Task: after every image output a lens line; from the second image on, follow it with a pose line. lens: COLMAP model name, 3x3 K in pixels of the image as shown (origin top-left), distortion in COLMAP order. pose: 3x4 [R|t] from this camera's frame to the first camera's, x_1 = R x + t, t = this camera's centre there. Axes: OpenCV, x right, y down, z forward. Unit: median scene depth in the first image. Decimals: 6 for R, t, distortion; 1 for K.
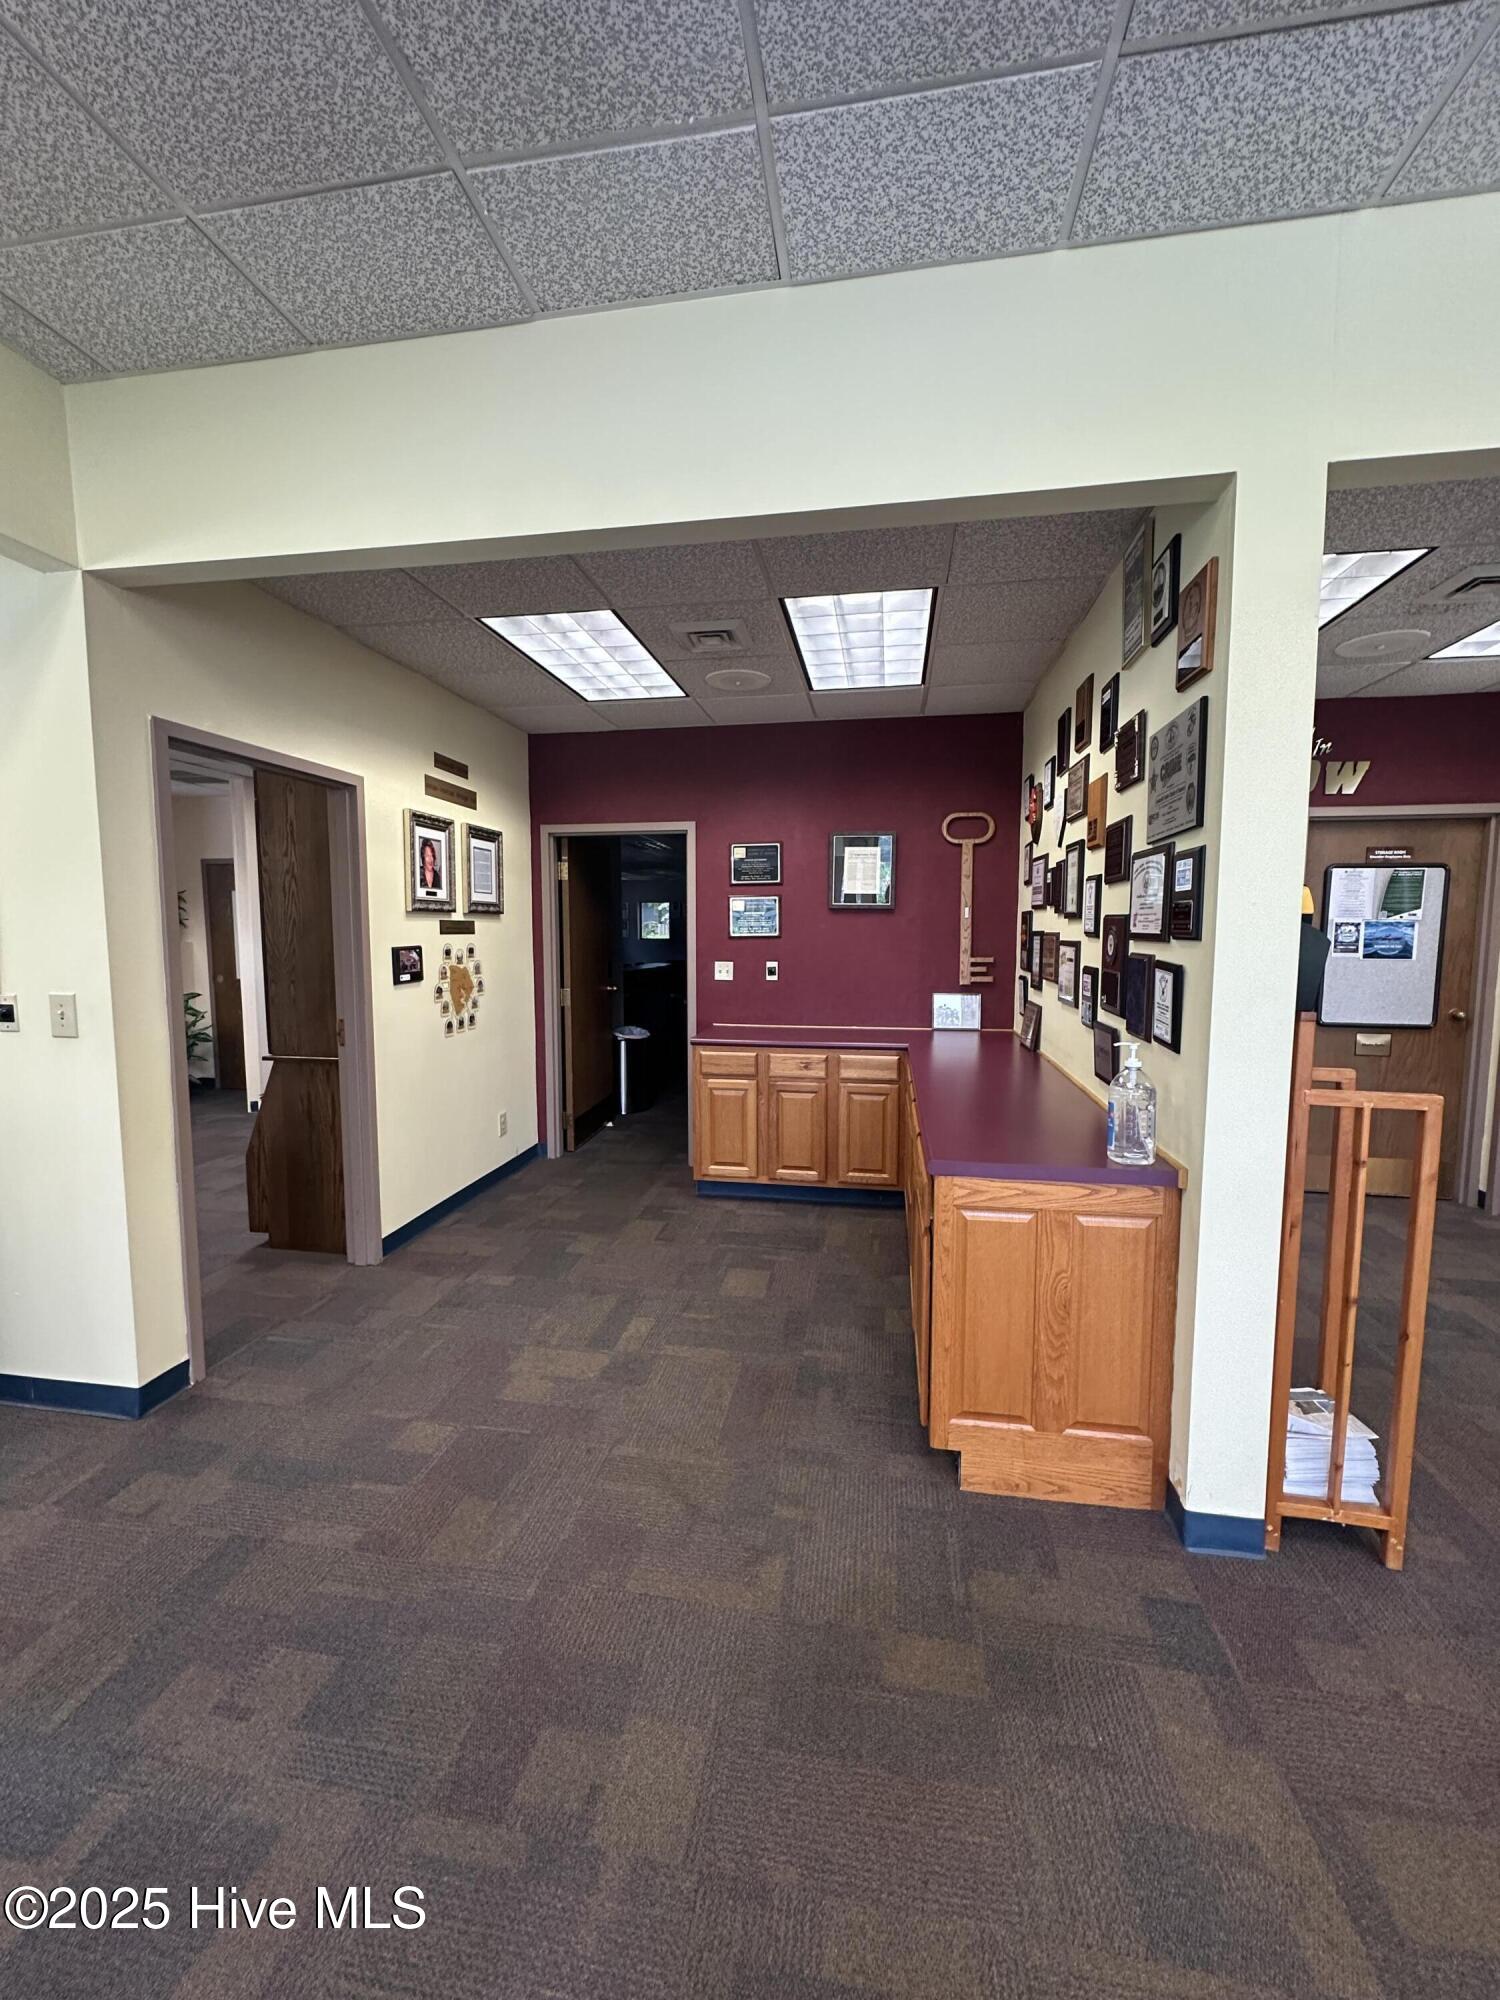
lens RADIAL K [[795.9, 0, 747.8], [0, 795.9, 996.6], [0, 0, 1]] dist [-0.002042, 0.001000]
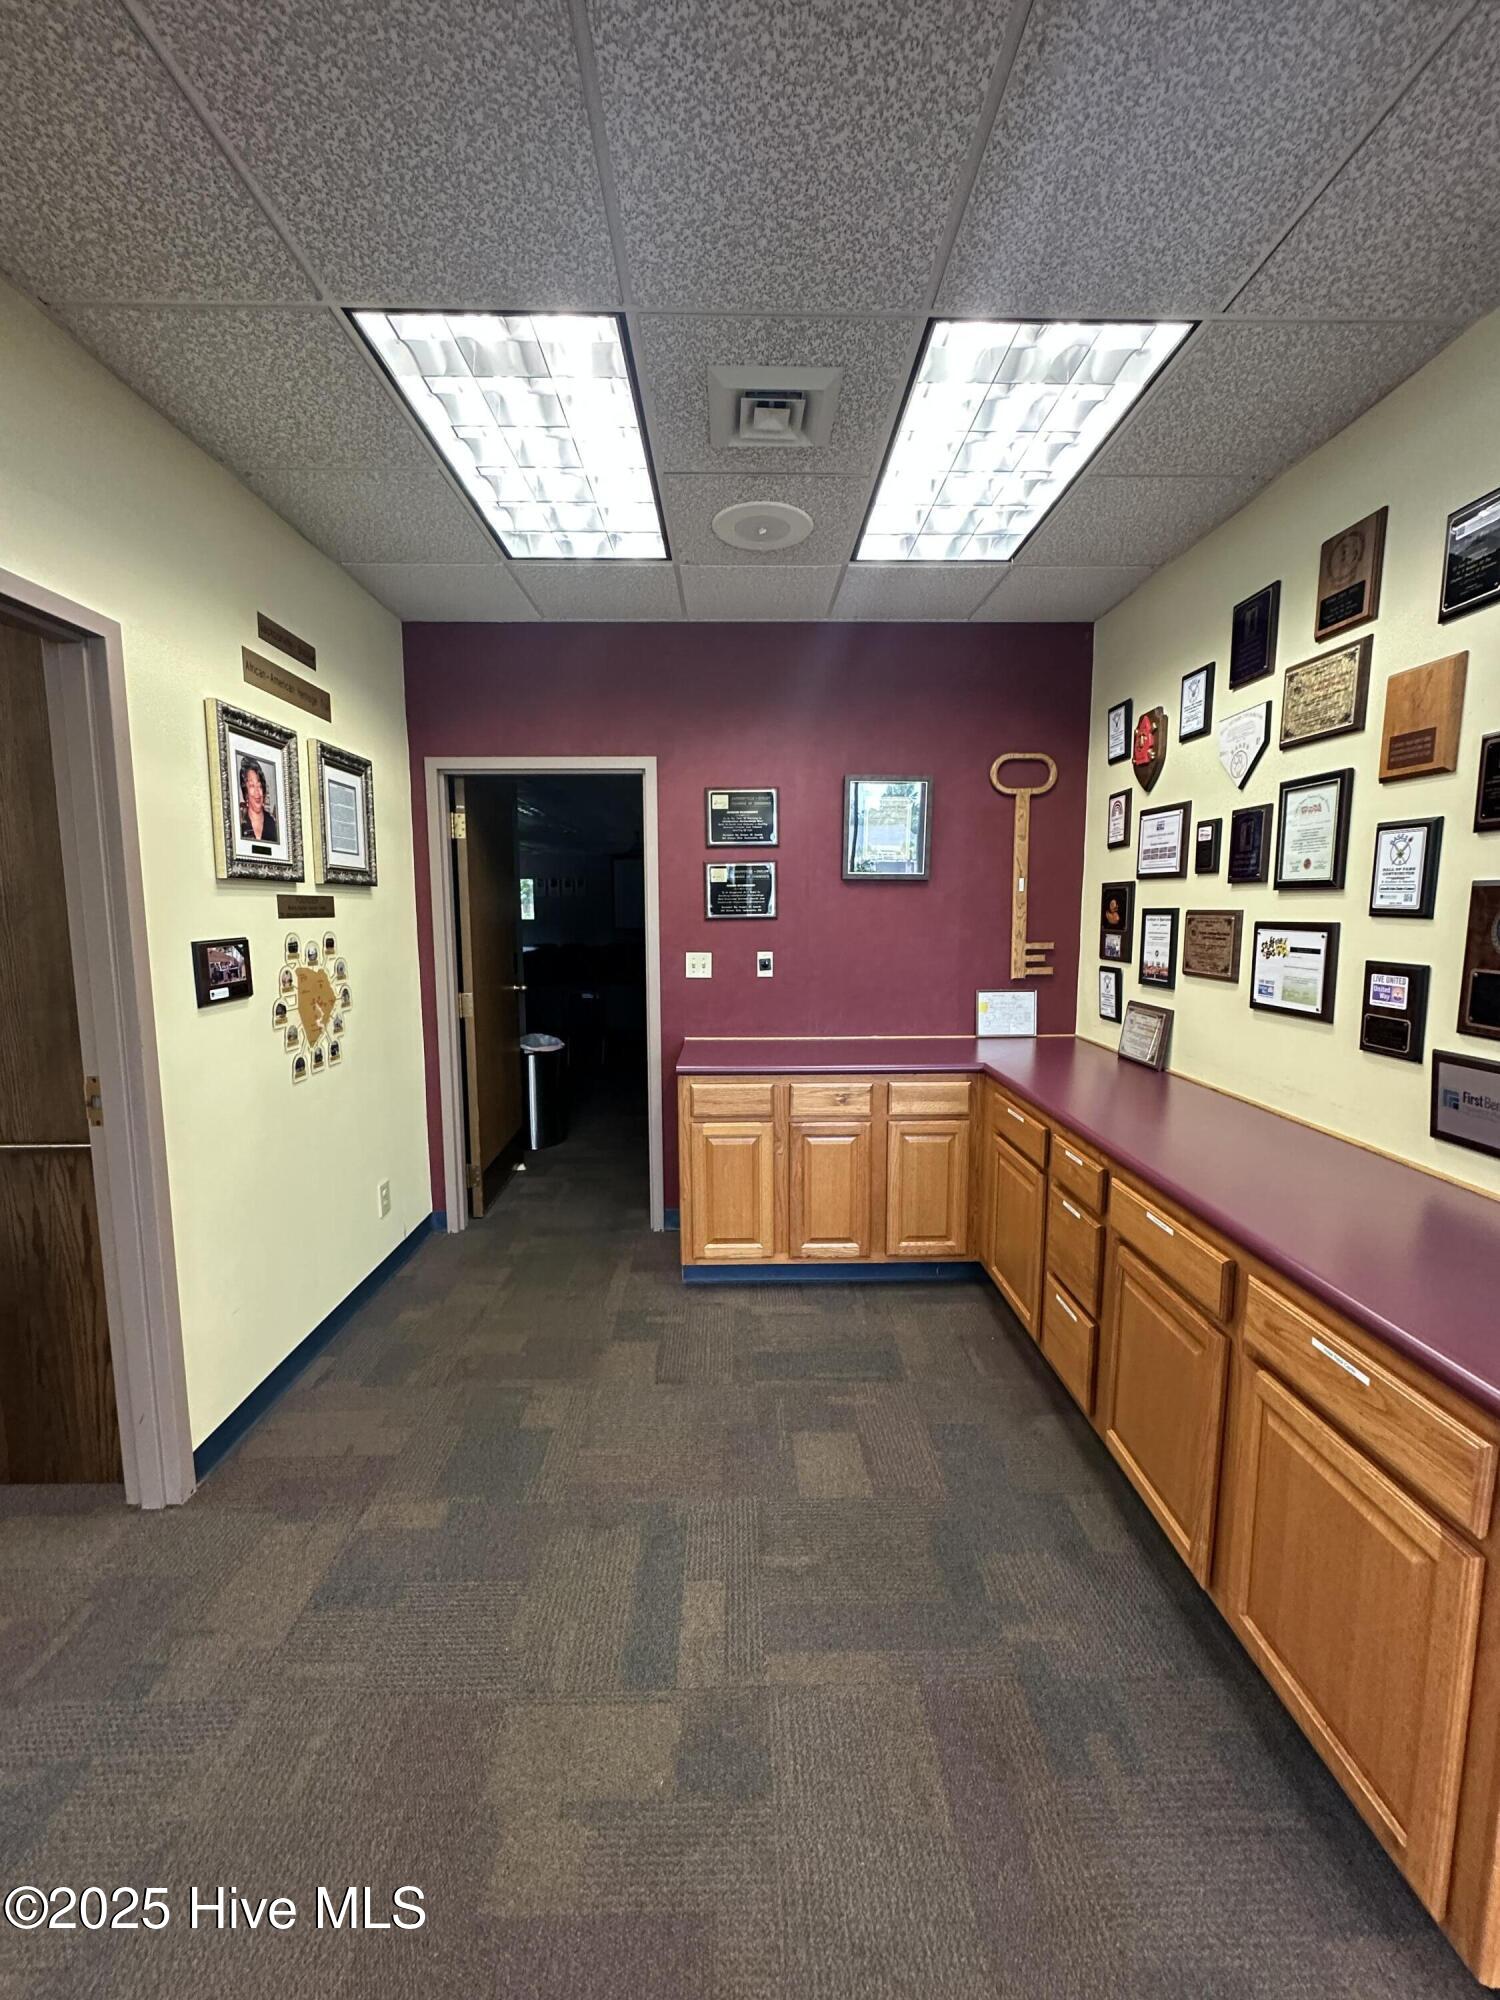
lens RADIAL K [[795.9, 0, 747.8], [0, 795.9, 996.6], [0, 0, 1]] dist [-0.002042, 0.001000]
pose [[0.982167, -0.025041, 0.186338, -0.142814], [0.020154, 0.999403, 0.028079, -0.026847], [-0.186930, -0.023822, 0.982084, 0.319264]]
